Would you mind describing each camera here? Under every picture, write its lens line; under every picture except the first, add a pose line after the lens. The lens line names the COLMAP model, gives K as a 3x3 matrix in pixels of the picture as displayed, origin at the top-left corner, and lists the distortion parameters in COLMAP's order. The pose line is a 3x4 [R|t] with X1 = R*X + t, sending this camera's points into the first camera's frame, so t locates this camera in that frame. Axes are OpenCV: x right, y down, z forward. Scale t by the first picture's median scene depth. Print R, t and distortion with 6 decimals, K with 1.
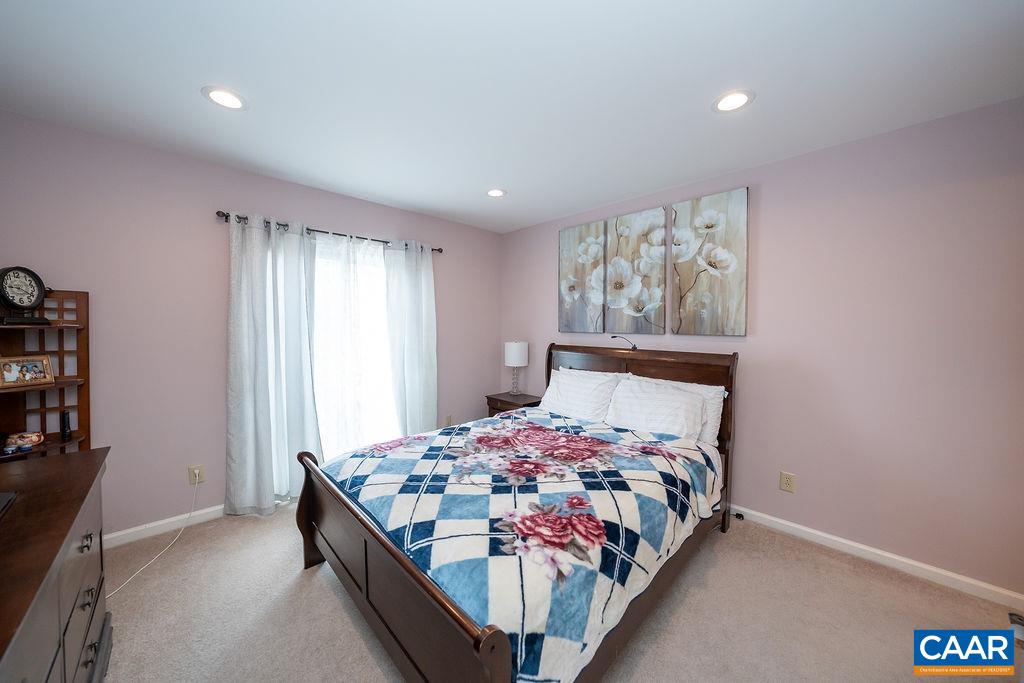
lens RADIAL K [[356.5, 0, 512.1], [0, 356.5, 337.1], [0, 0, 1]] dist [-0.027340, 0.006369]
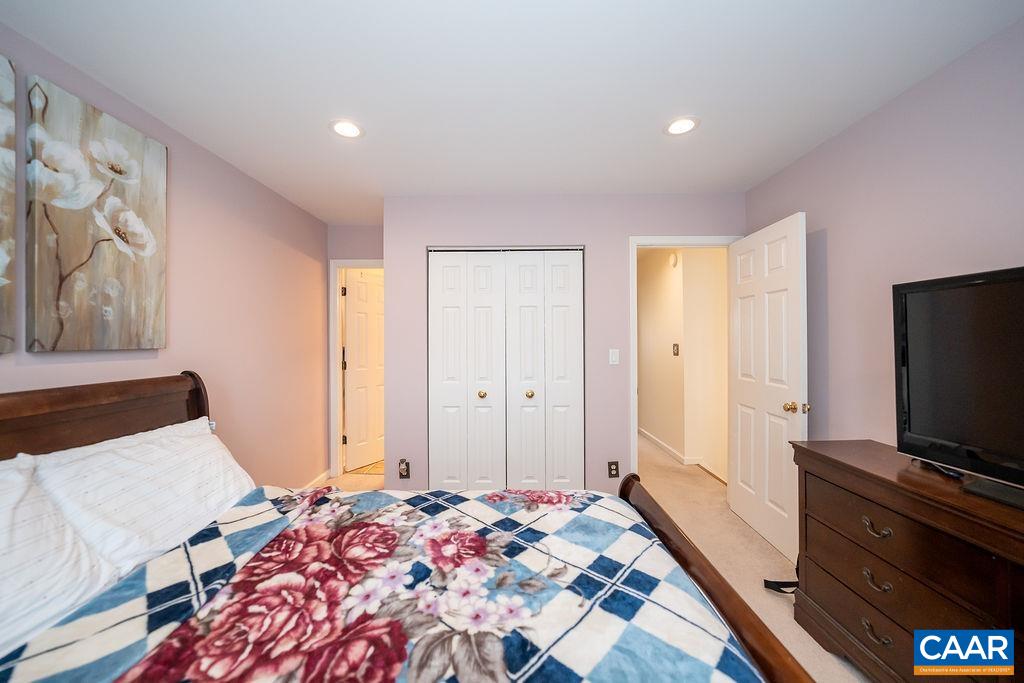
lens RADIAL K [[369.9, 0, 508.1], [0, 369.9, 335.2], [0, 0, 1]] dist [-0.000380, -0.000024]
pose [[-0.709363, 0.004608, 0.704829, -0.416532], [0.022903, 0.999601, 0.016515, -0.030754], [-0.704472, 0.027858, -0.709185, 1.145000]]
